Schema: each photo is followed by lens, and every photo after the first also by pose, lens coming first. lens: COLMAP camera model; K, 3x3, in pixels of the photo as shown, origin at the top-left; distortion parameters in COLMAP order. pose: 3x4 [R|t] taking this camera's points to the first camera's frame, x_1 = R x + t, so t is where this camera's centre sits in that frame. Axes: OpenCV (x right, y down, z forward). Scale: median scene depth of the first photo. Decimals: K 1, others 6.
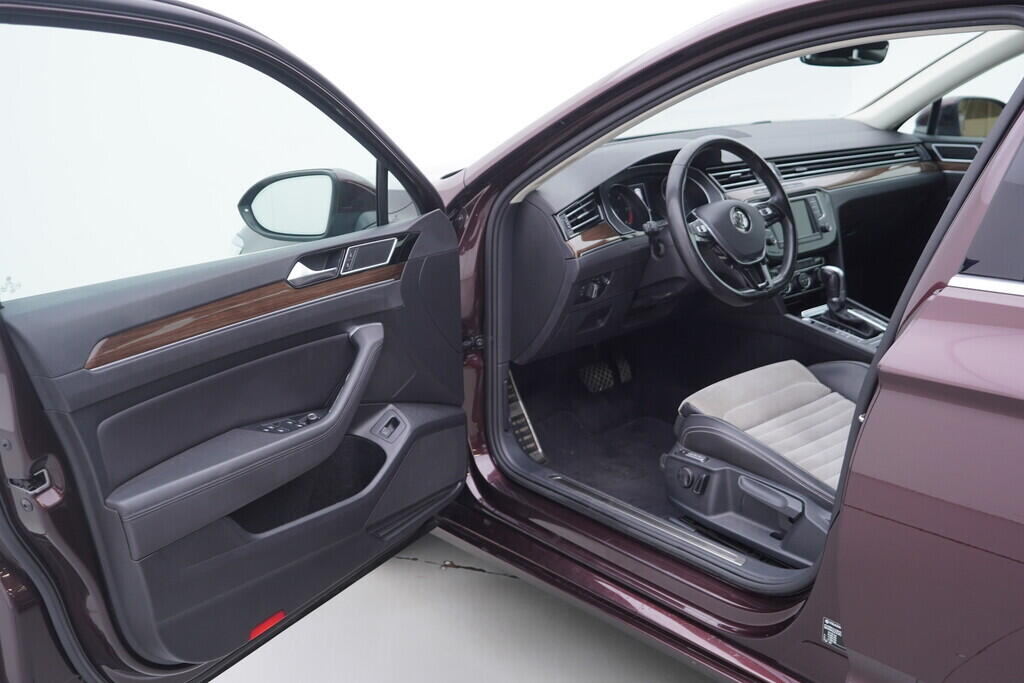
lens RADIAL K [[1042.0, 0, 506.8], [0, 1042.0, 351.7], [0, 0, 1]] dist [-0.014648, -0.006306]
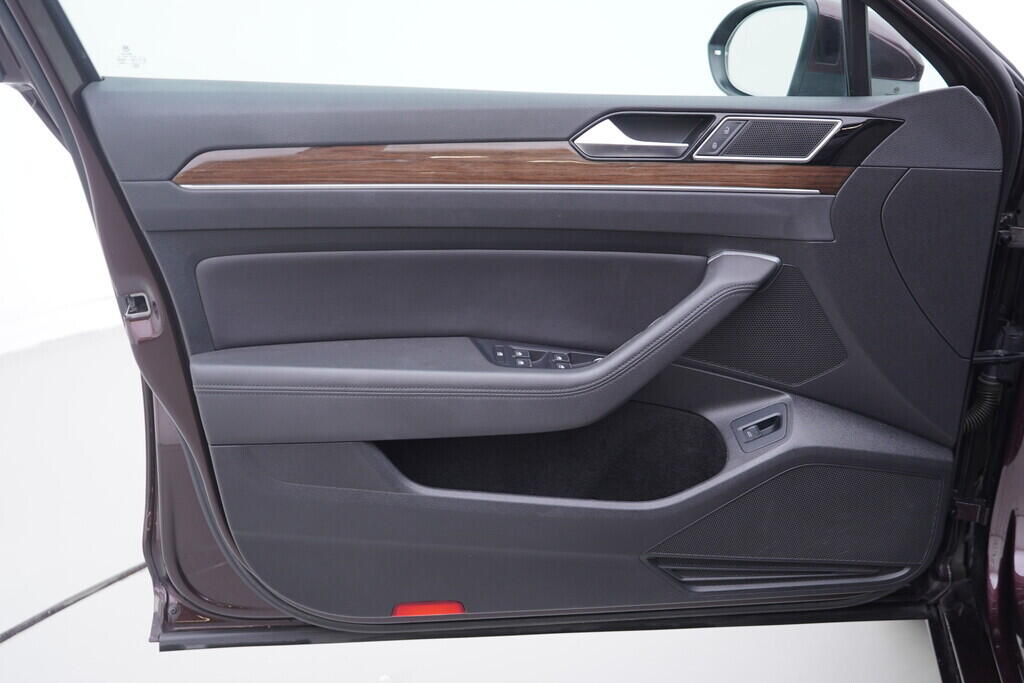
lens RADIAL K [[1042.0, 0, 506.8], [0, 1042.0, 351.7], [0, 0, 1]] dist [-0.014648, -0.006306]
pose [[0.593420, 0.322084, -0.737641, 0.261148], [-0.252430, 0.944683, 0.209411, -0.066415], [0.764285, 0.061934, 0.641898, 0.530394]]
